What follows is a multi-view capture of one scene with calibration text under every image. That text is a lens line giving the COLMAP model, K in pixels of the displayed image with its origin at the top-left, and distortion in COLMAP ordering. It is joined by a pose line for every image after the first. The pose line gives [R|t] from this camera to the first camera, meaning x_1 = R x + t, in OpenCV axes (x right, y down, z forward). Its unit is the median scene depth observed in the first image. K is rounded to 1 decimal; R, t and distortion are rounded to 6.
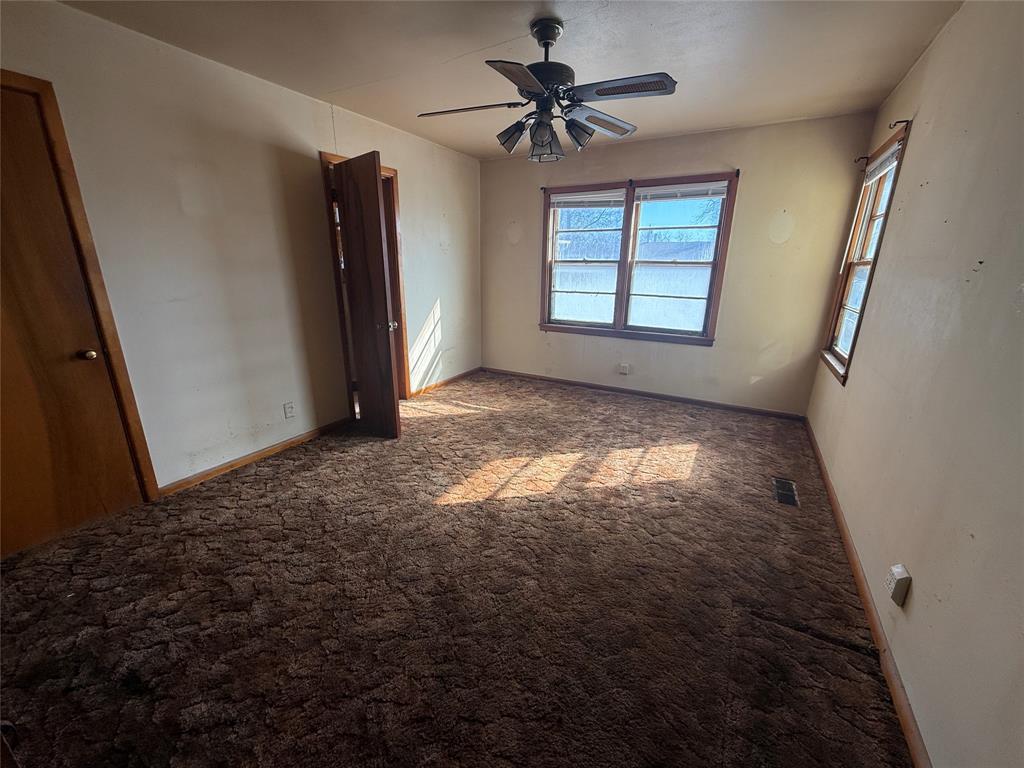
lens RADIAL K [[409.0, 0, 509.1], [0, 409.0, 387.7], [0, 0, 1]] dist [-0.009807, -0.000146]
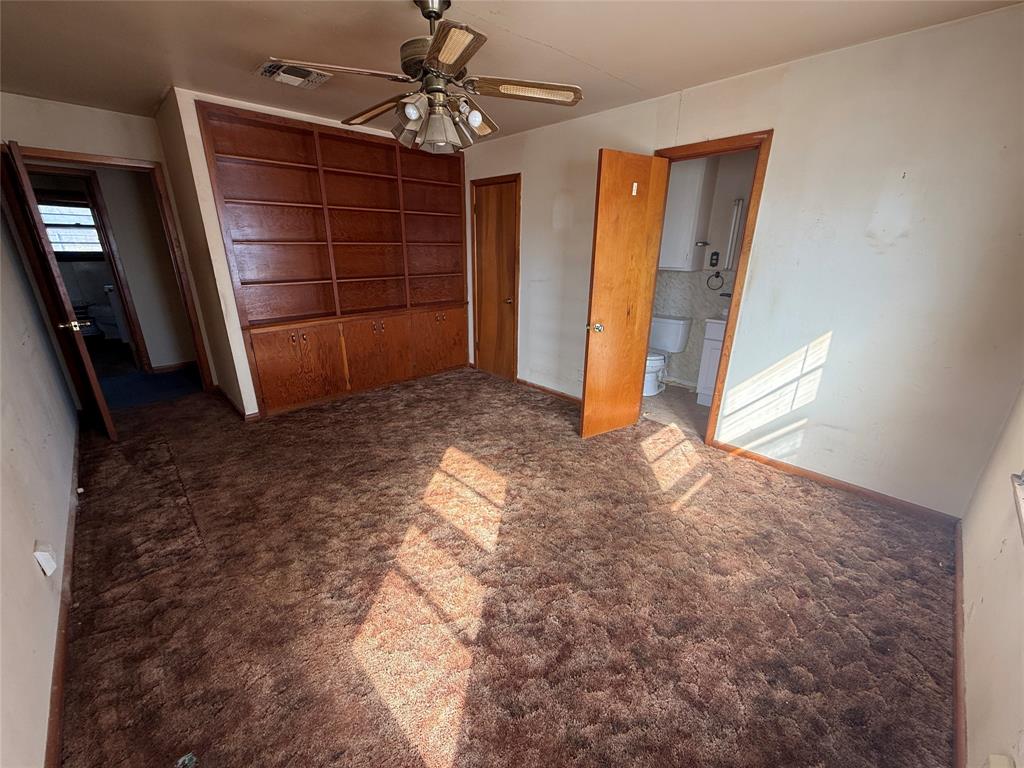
lens RADIAL K [[409.0, 0, 507.2], [0, 409.0, 383.8], [0, 0, 1]] dist [-0.009807, -0.000146]
pose [[-0.286472, 0.300404, -0.909775, 0.560204], [-0.288395, 0.878495, 0.380886, -0.276608], [0.913653, 0.371488, -0.165029, 0.819585]]
